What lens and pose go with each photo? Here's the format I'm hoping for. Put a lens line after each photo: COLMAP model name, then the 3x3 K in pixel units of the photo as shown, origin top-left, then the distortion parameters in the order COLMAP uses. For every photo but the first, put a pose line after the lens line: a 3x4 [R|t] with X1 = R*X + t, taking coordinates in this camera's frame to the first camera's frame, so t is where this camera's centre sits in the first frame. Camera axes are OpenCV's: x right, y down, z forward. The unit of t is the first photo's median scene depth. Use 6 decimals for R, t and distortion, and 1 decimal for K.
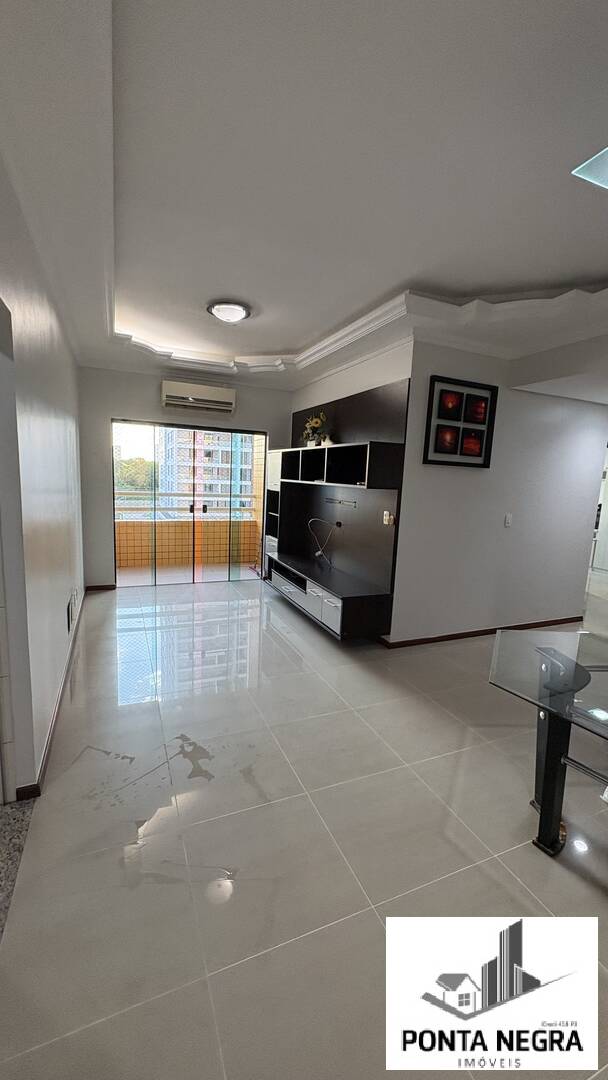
lens RADIAL K [[431.4, 0, 303.3], [0, 431.4, 538.2], [0, 0, 1]] dist [-0.000731, 0.001003]
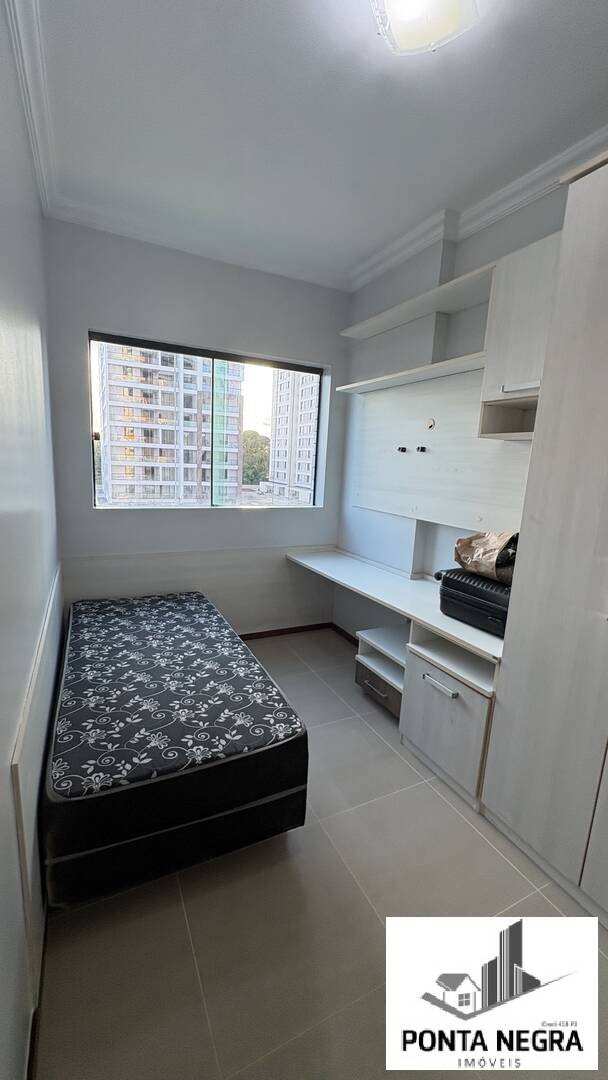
lens RADIAL K [[431.4, 0, 300.5], [0, 431.4, 540.2], [0, 0, 1]] dist [-0.000731, 0.001003]
pose [[0.997950, -0.007442, 0.063565, 1.121495], [0.005127, 0.999321, 0.036495, -0.175882], [-0.063794, -0.036094, 0.997310, 1.552901]]
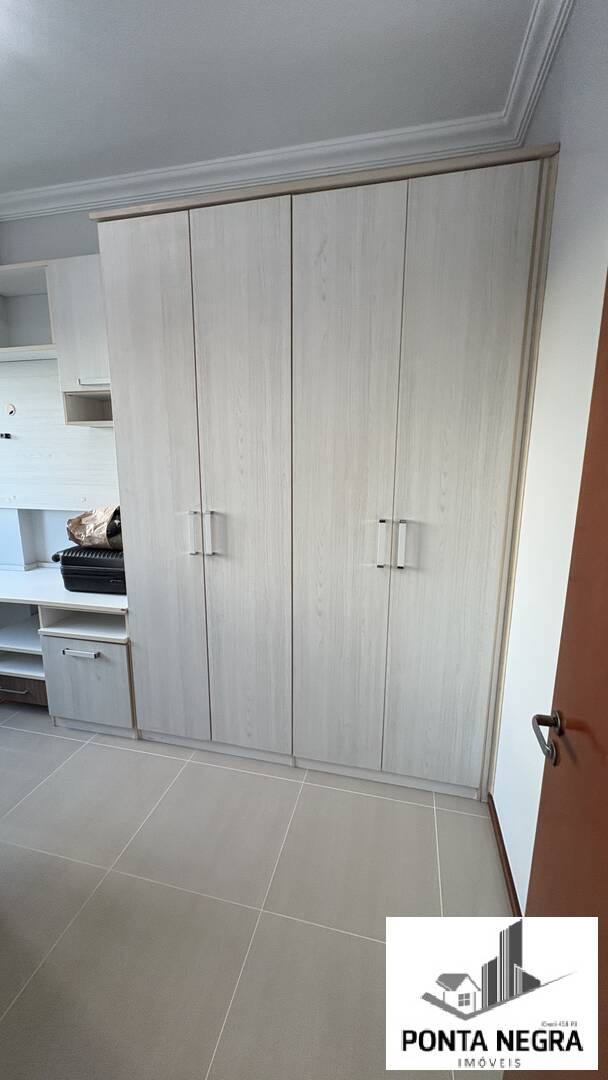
lens RADIAL K [[431.4, 0, 300.2], [0, 431.4, 541.8], [0, 0, 1]] dist [-0.000731, 0.001003]
pose [[0.593950, -0.200534, 0.779108, 1.077146], [0.142935, 0.979332, 0.143103, -0.165319], [-0.791702, 0.026366, 0.610338, 1.471928]]
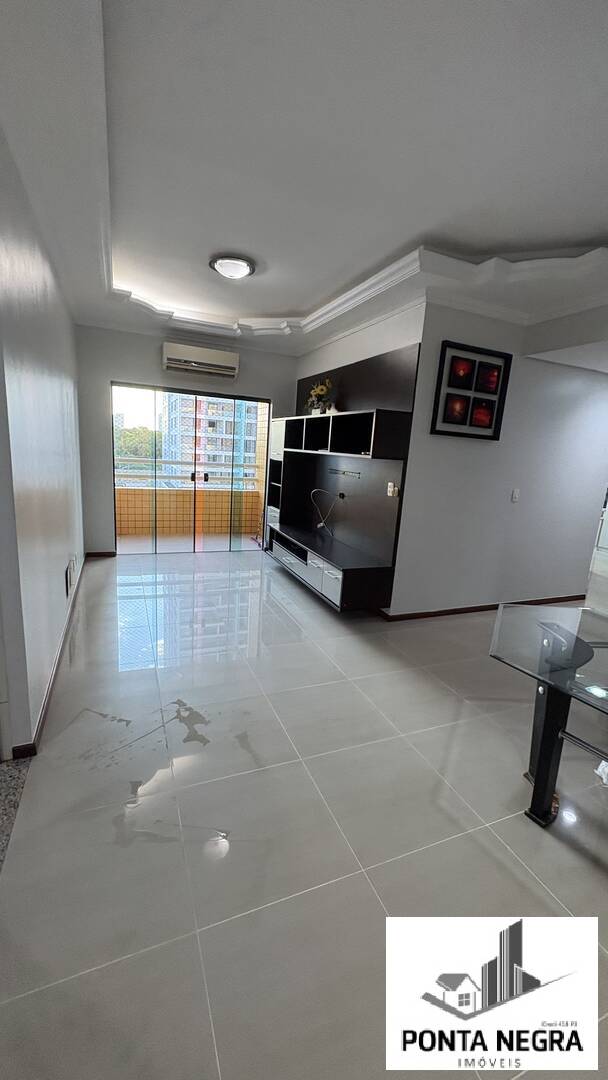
lens RADIAL K [[431.4, 0, 303.4], [0, 431.4, 539.3], [0, 0, 1]] dist [-0.000731, 0.001003]
pose [[0.999700, 0.023617, -0.006544, 0.004032], [-0.023164, 0.997791, 0.062262, 0.009044], [0.008000, -0.062091, 0.998038, 0.016298]]
